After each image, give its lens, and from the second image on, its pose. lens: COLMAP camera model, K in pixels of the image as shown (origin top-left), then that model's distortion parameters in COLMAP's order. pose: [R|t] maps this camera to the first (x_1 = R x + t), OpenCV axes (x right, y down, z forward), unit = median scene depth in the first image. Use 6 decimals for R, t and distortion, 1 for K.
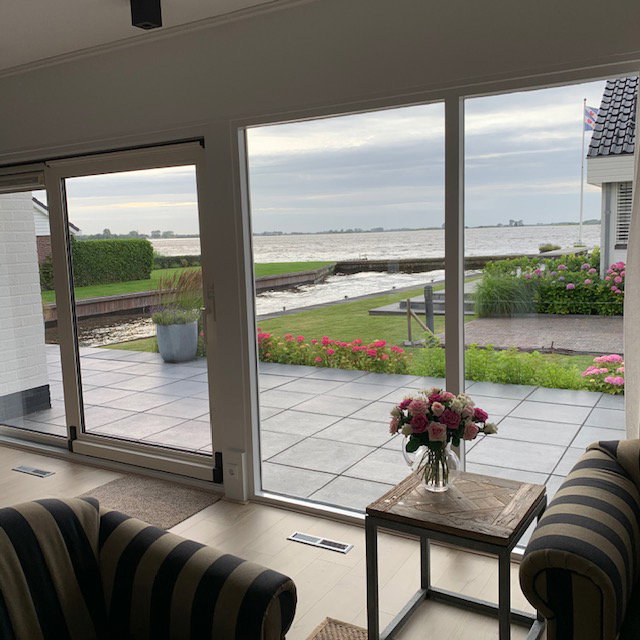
lens RADIAL K [[640.9, 0, 320.0], [0, 640.9, 320.0], [0, 0, 1]] dist [0.165009, -0.386411]
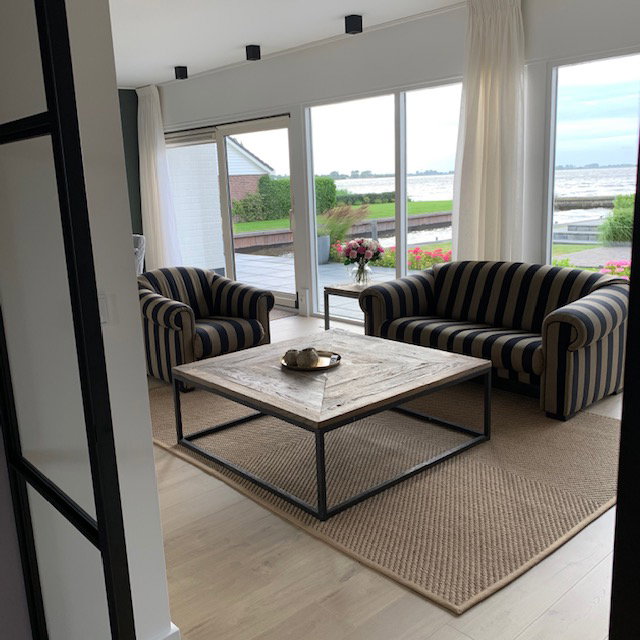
lens RADIAL K [[640.9, 0, 320.0], [0, 640.9, 320.0], [0, 0, 1]] dist [0.165009, -0.386411]
pose [[0.955397, 0.058469, -0.289479, 0.427277], [-0.031945, 0.994915, 0.095521, 0.111176], [0.293592, -0.082013, 0.952406, -0.698181]]
